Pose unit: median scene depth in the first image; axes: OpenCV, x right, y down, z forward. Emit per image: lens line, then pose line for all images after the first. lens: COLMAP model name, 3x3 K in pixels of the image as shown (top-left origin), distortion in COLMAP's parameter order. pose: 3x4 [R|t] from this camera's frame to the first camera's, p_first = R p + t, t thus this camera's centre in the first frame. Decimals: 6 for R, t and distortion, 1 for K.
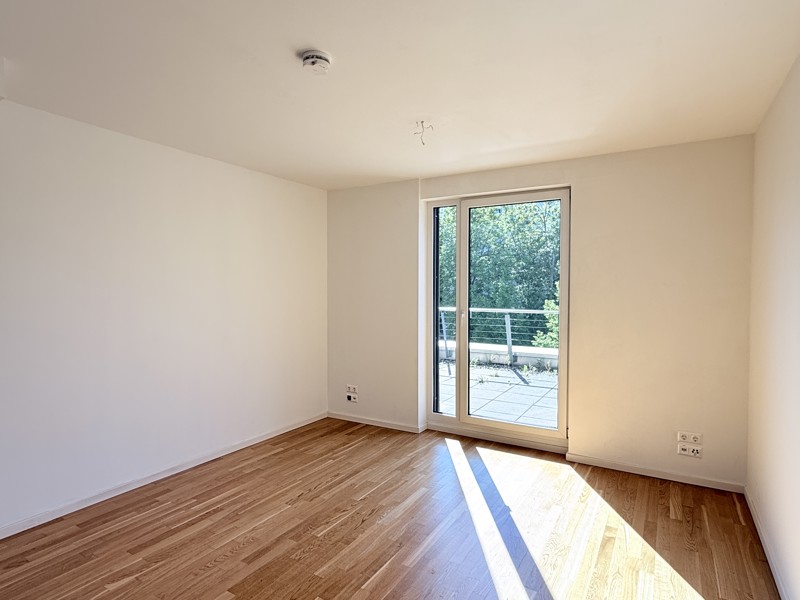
lens RADIAL K [[452.6, 0, 398.2], [0, 452.6, 301.7], [0, 0, 1]] dist [-0.000132, 0.003159]
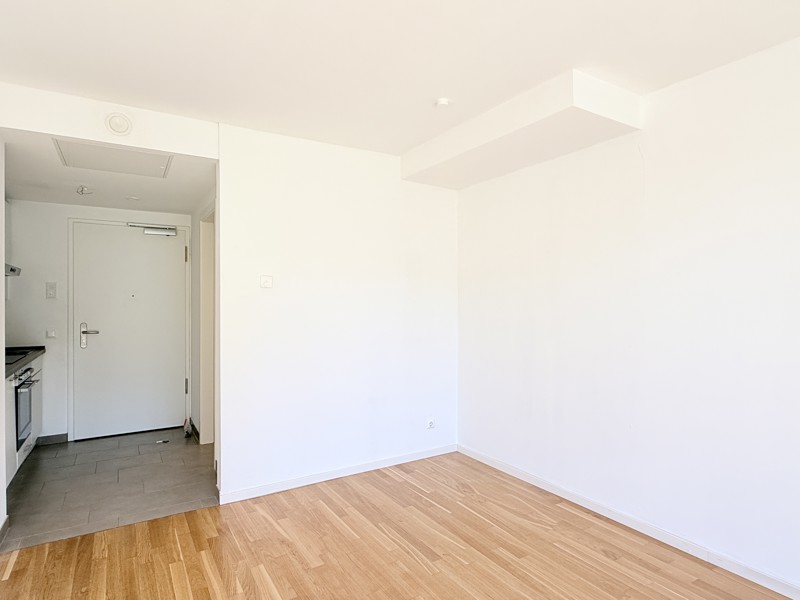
lens RADIAL K [[452.6, 0, 400.5], [0, 452.6, 299.5], [0, 0, 1]] dist [-0.000132, 0.003159]
pose [[-0.454651, 0.003355, -0.890663, 0.180064], [-0.023051, 0.999614, 0.015532, 0.003188], [0.890371, 0.027592, -0.454398, 0.688262]]
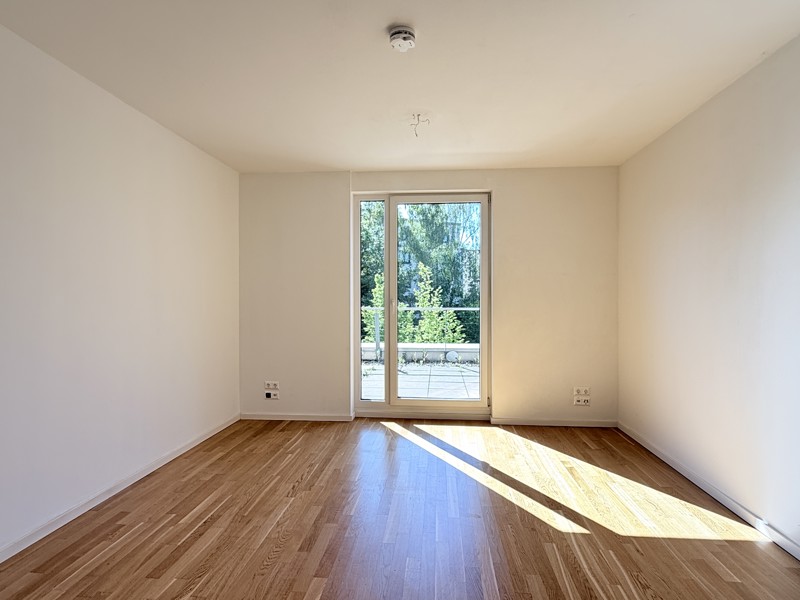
lens RADIAL K [[452.6, 0, 400.6], [0, 452.6, 302.6], [0, 0, 1]] dist [-0.000132, 0.003159]
pose [[0.898714, -0.004062, 0.438517, -0.383147], [0.013570, 0.999736, -0.018550, 0.058790], [-0.438326, 0.022622, 0.898532, 0.047005]]
